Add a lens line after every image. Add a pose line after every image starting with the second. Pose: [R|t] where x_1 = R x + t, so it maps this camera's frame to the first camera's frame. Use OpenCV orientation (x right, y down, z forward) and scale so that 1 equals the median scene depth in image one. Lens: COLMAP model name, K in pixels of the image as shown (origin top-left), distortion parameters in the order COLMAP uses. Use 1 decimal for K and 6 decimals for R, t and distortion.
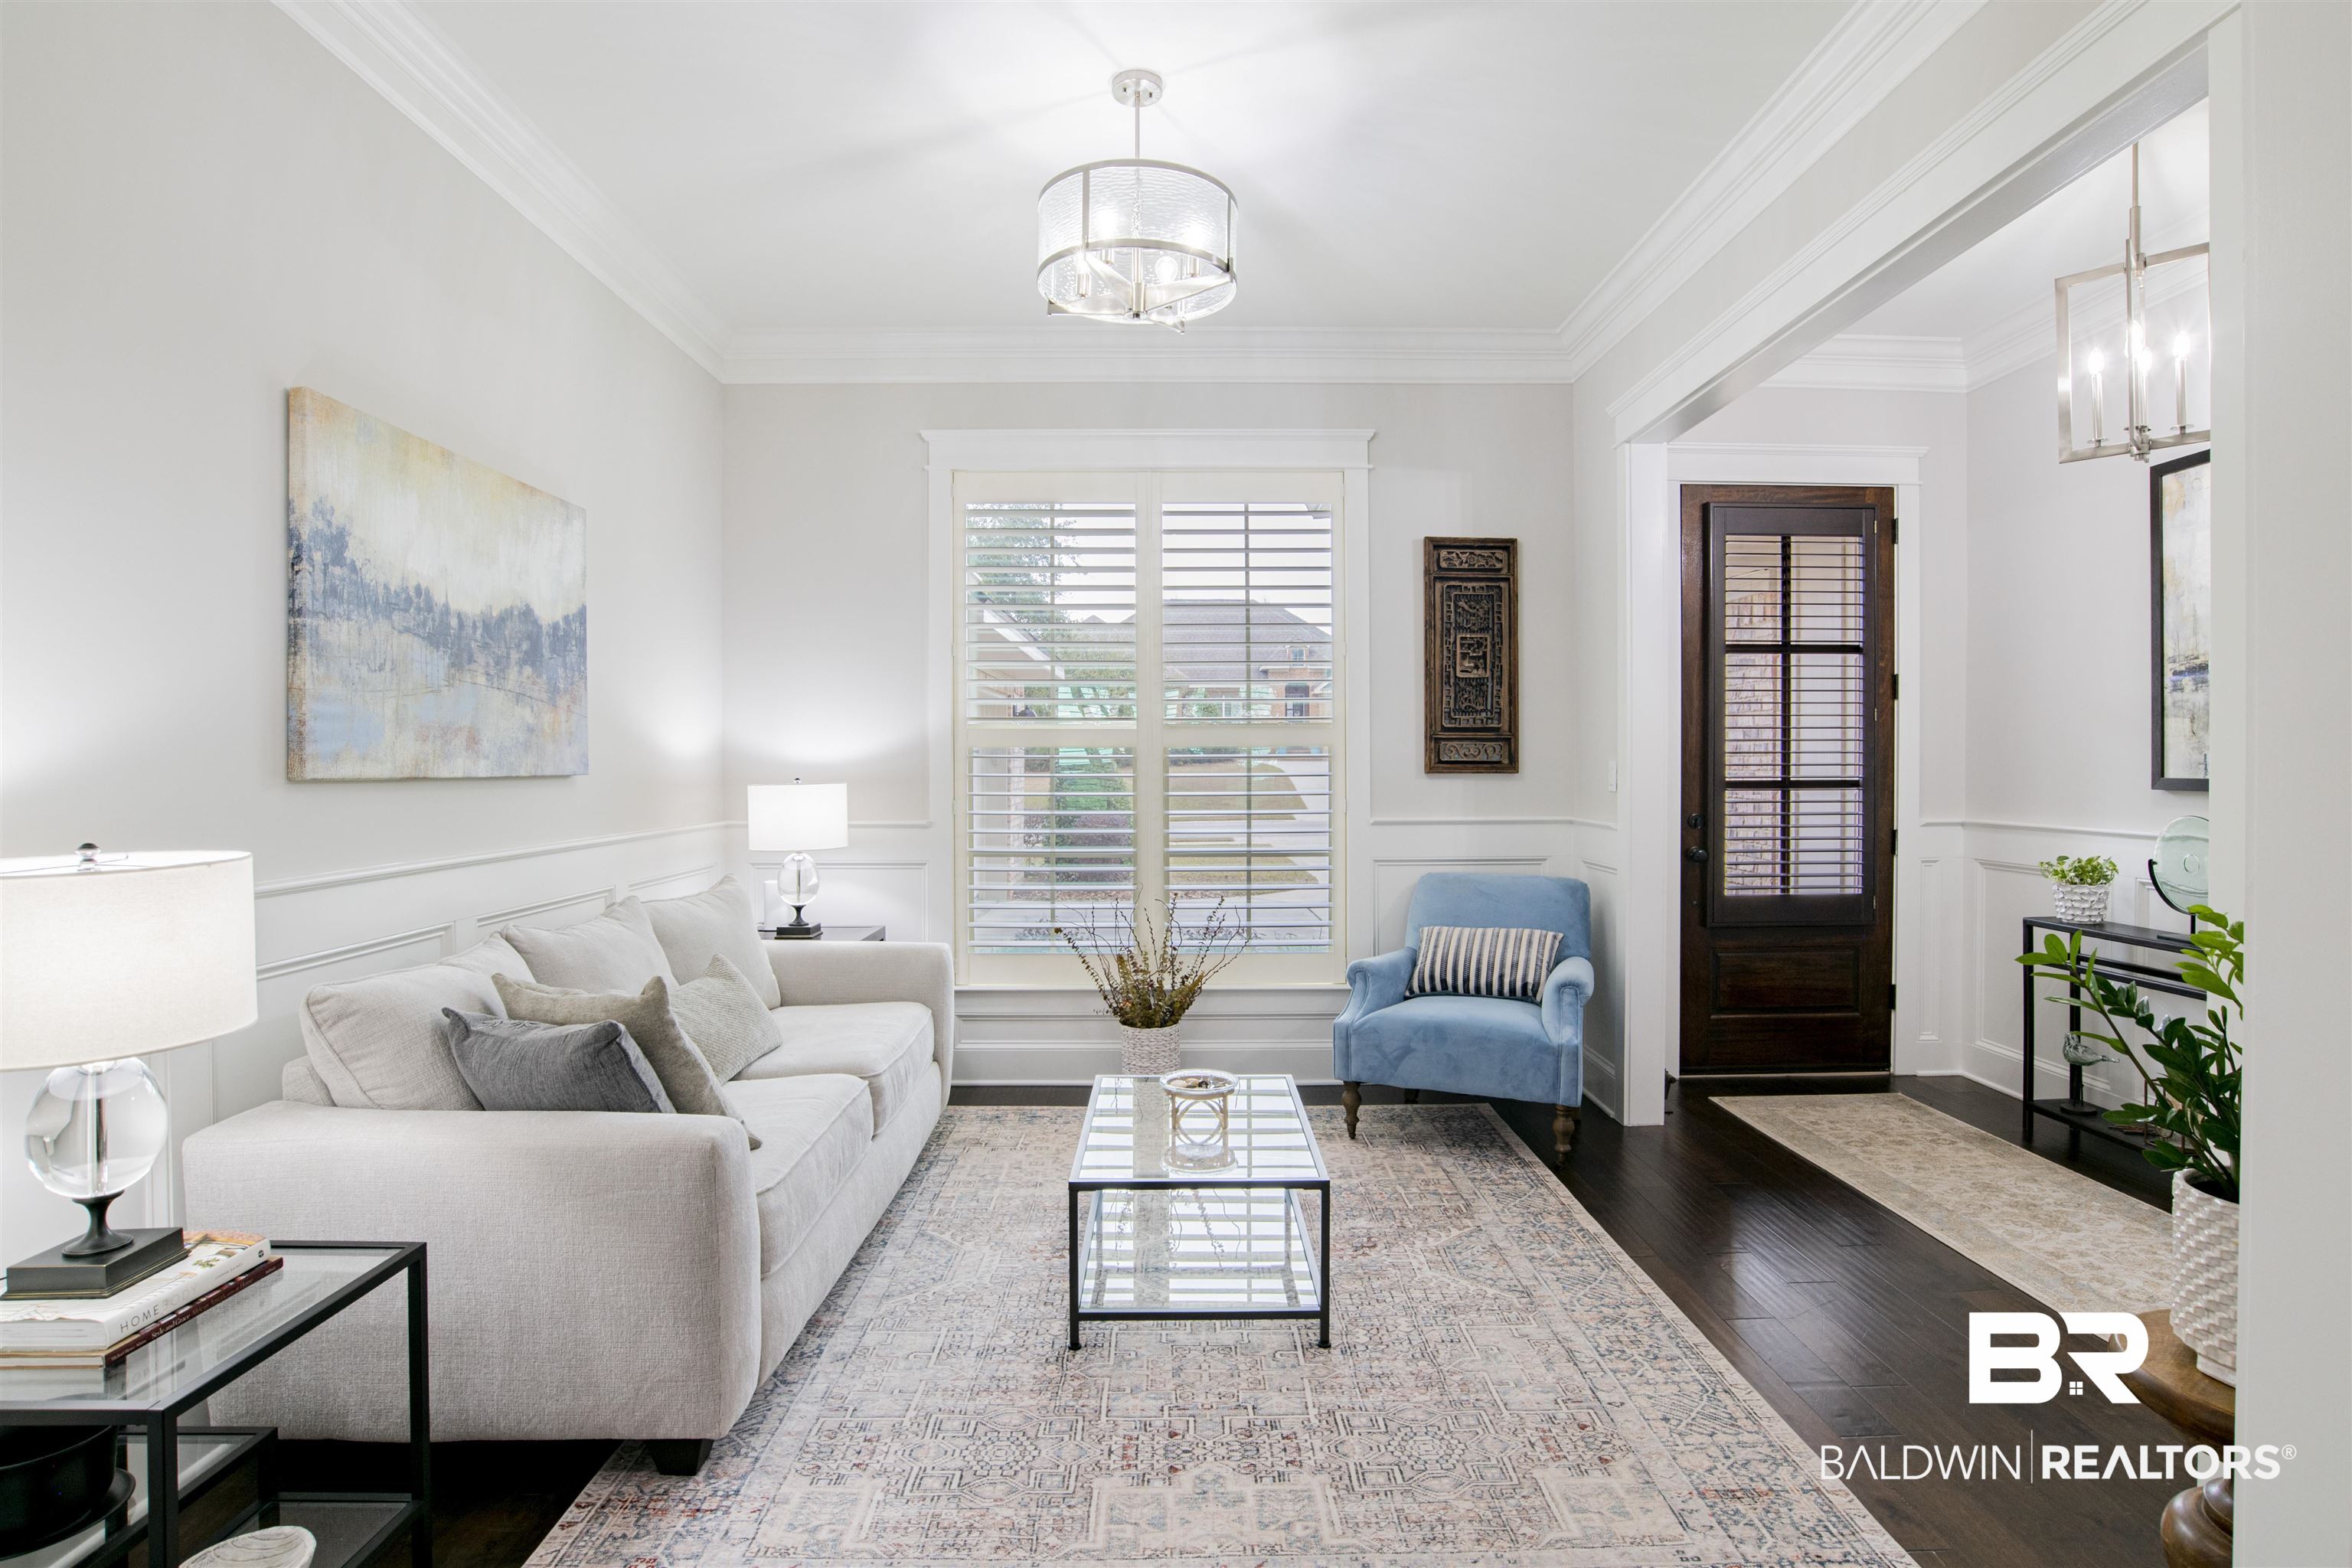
lens RADIAL K [[1195.6, 0, 1181.6], [0, 1195.6, 773.1], [0, 0, 1]] dist [-0.044739, 0.003621]
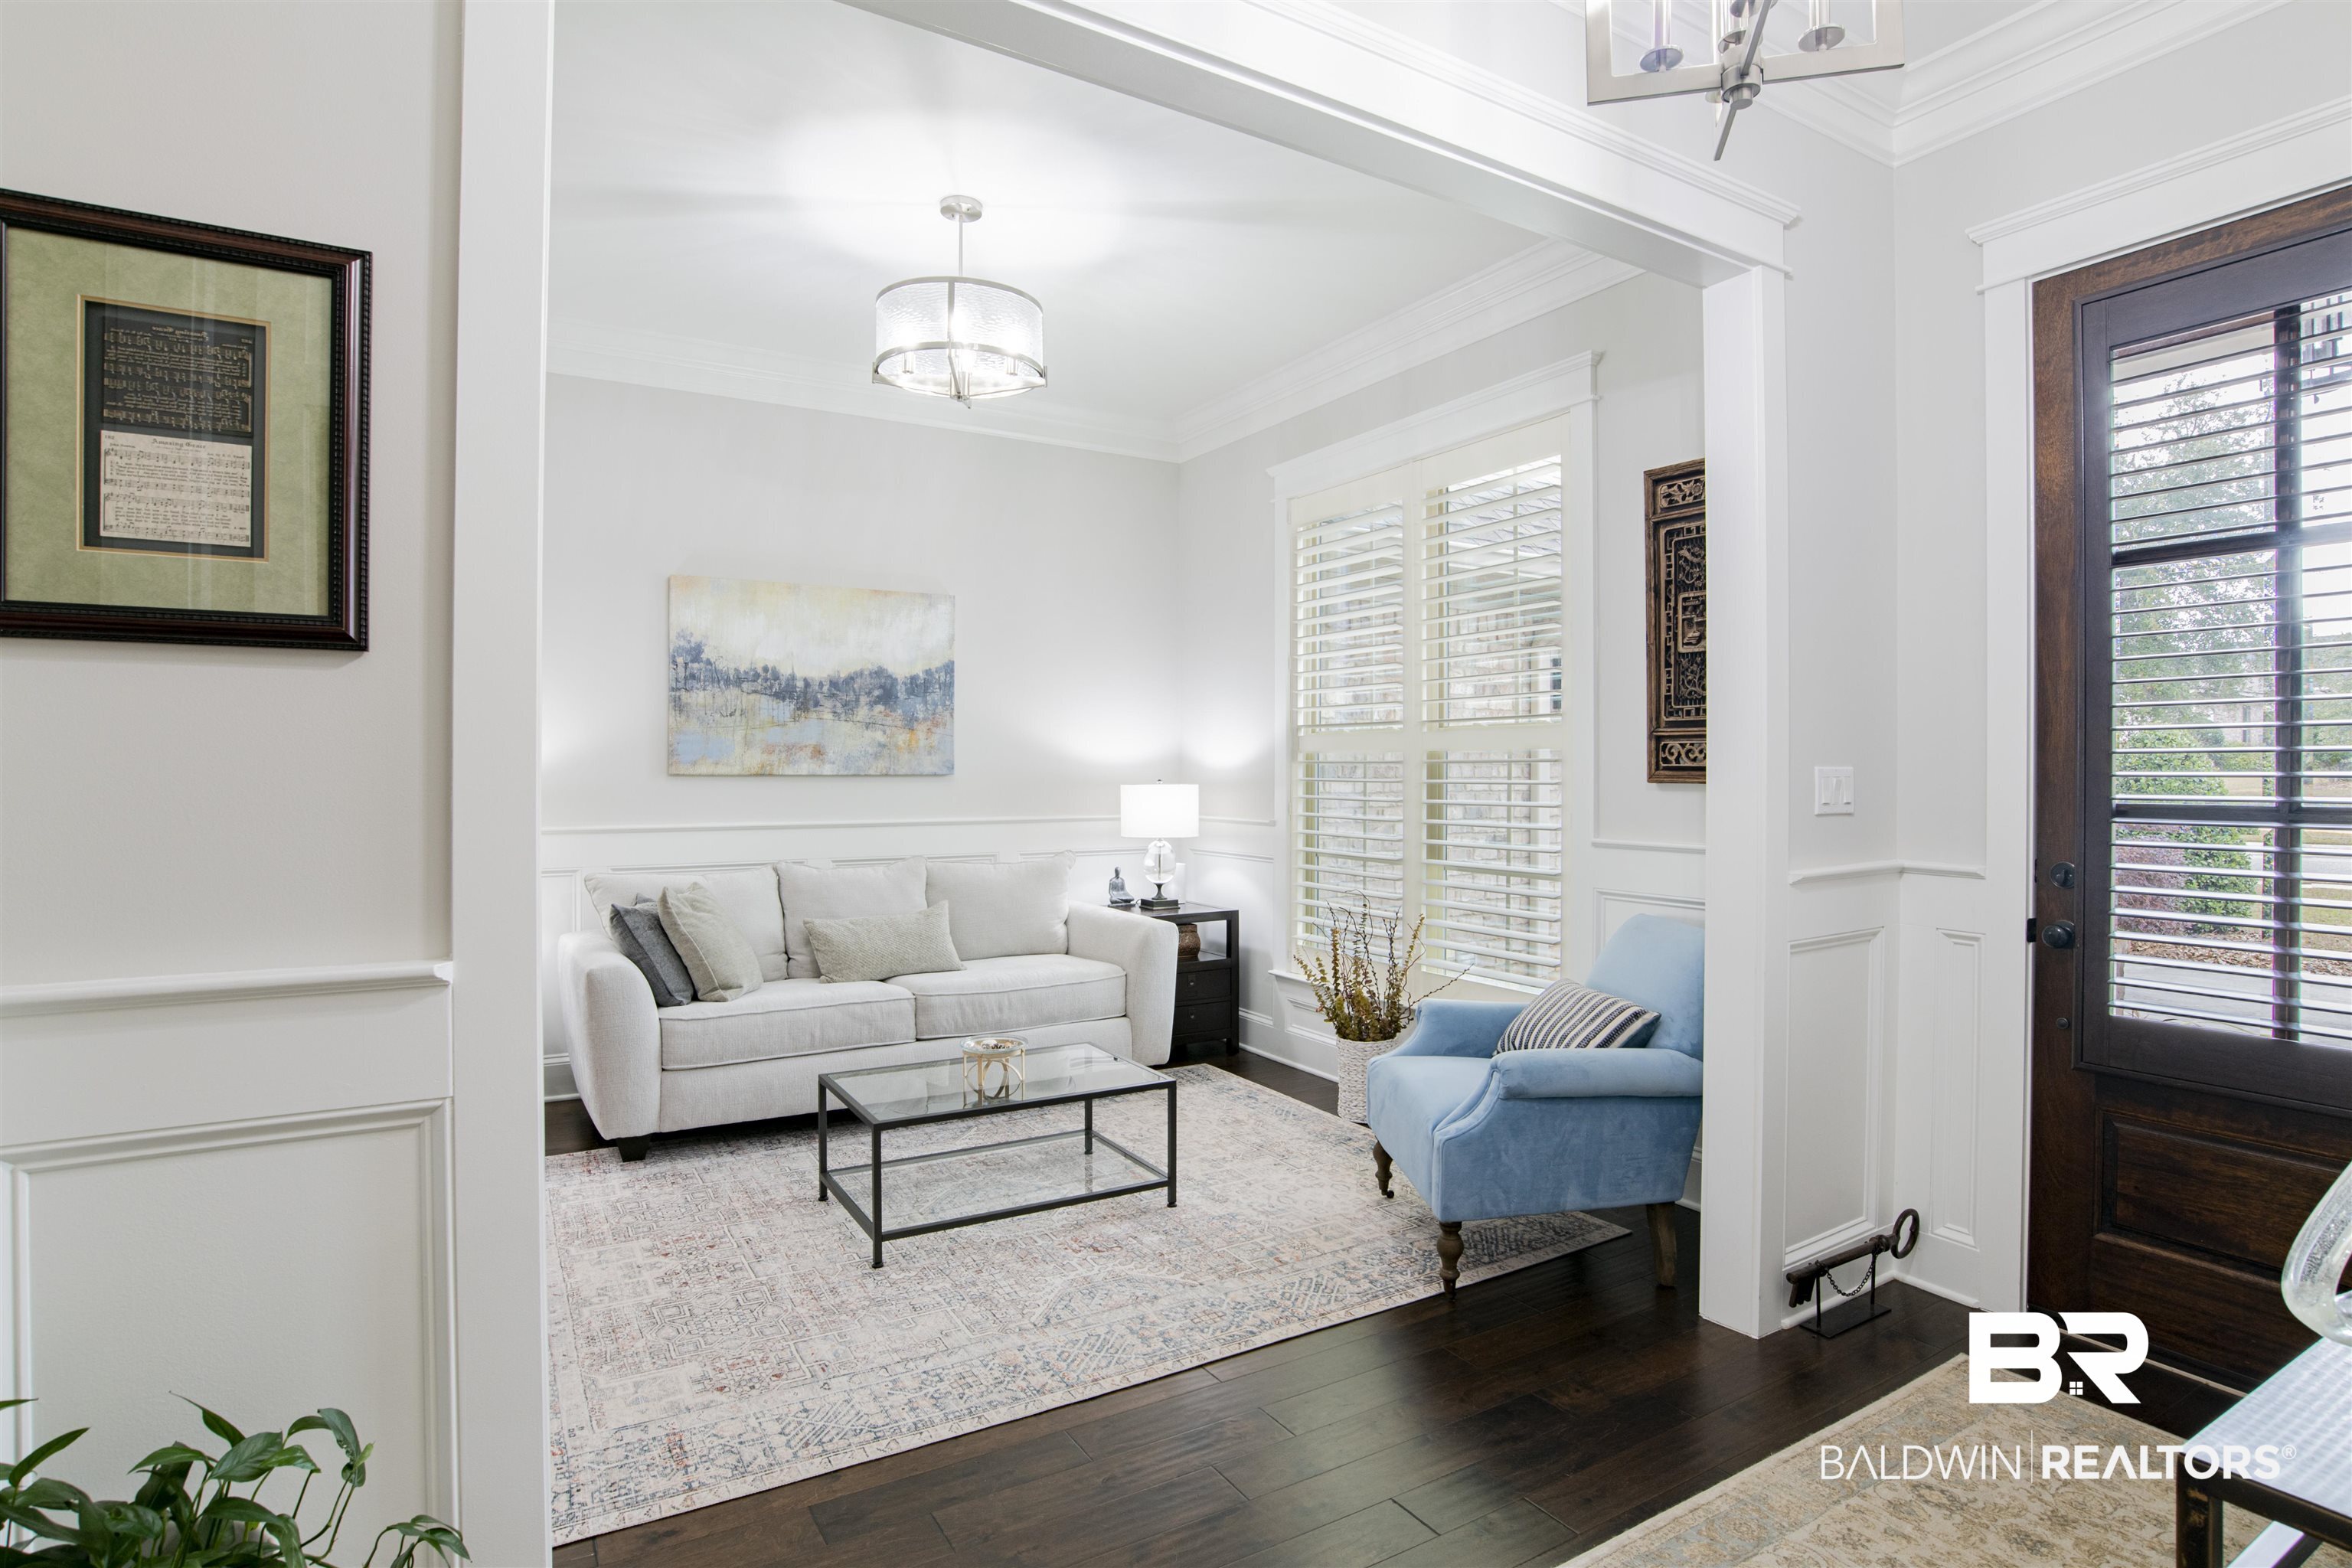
lens RADIAL K [[1195.6, 0, 1187.0], [0, 1195.6, 777.6], [0, 0, 1]] dist [-0.044739, 0.003621]
pose [[0.507986, 0.010437, -0.861302, 1.089838], [-0.010523, 0.999927, 0.005911, -0.007792], [0.861301, 0.006061, 0.508059, 0.568747]]
